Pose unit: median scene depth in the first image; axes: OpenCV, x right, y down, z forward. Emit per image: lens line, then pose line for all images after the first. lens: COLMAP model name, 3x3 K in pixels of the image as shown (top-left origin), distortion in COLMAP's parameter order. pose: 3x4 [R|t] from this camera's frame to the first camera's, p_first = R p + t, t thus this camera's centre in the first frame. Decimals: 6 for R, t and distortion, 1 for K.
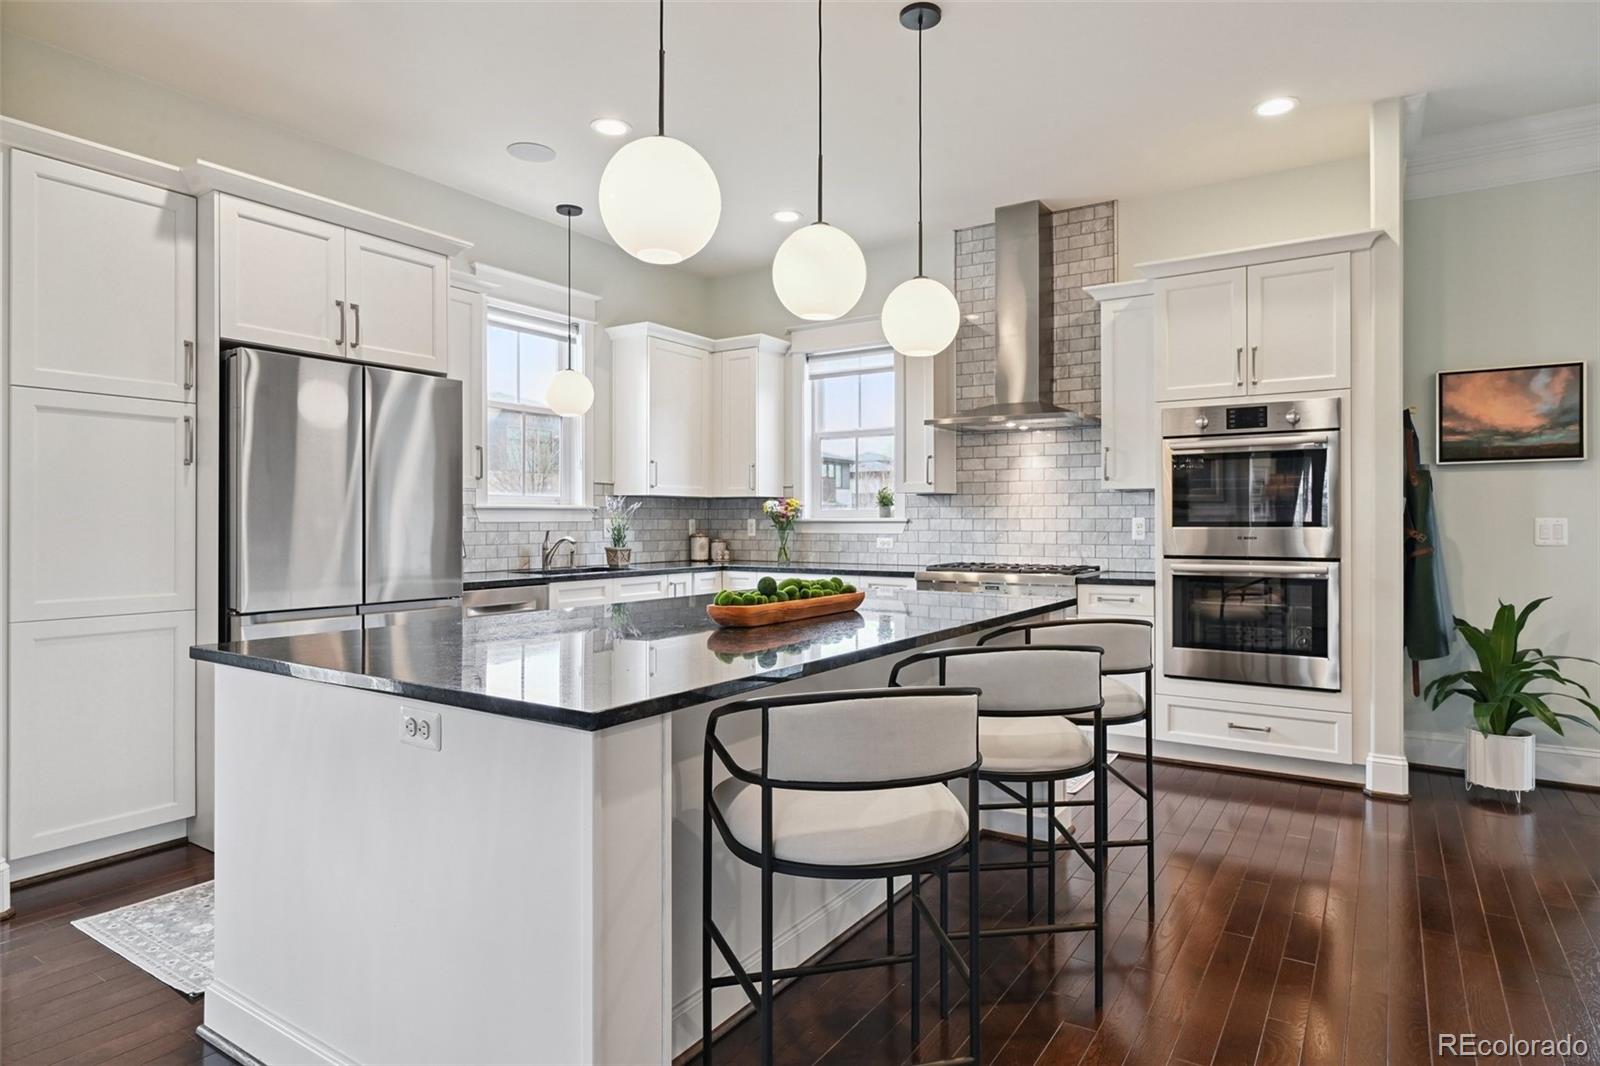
lens RADIAL K [[878.7, 0, 808.2], [0, 878.7, 524.7], [0, 0, 1]] dist [0.001476, -0.000353]
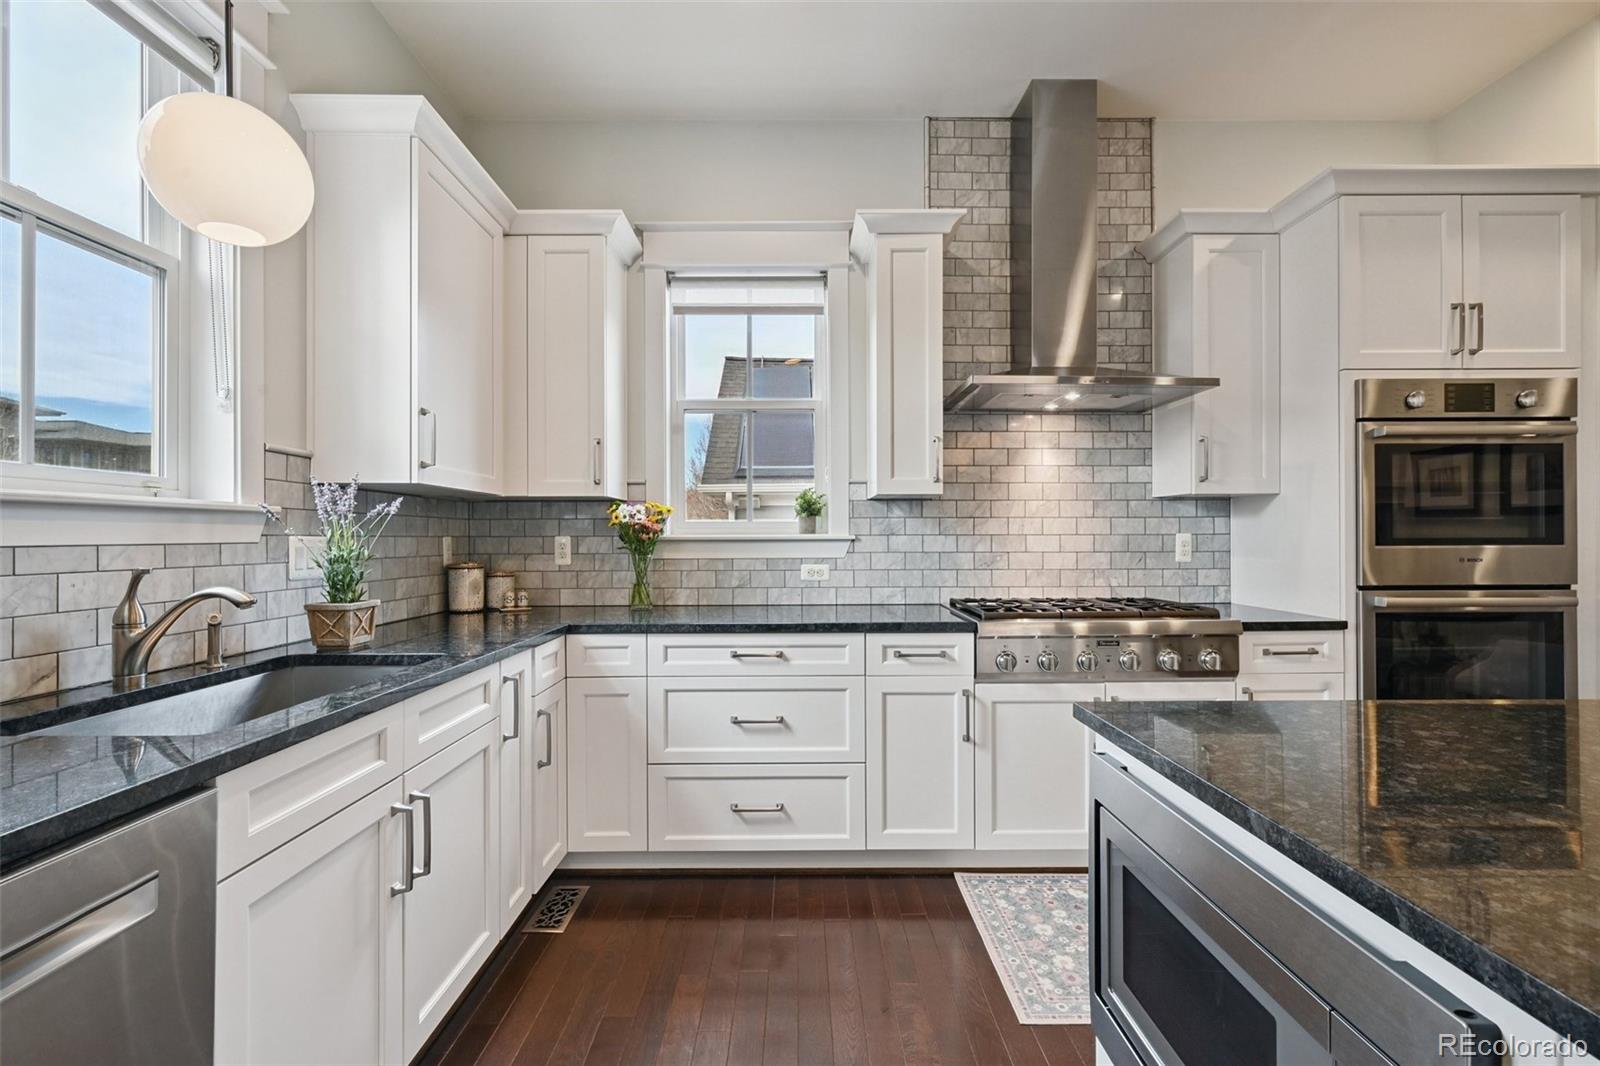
lens RADIAL K [[691.4, 0, 800.8], [0, 691.4, 537.6], [0, 0, 1]] dist [0.001578, 0.000153]
pose [[0.837673, -0.002309, 0.546168, -0.213595], [0.005299, 0.999978, -0.003900, -0.003195], [-0.546147, 0.006161, 0.837667, 0.598758]]
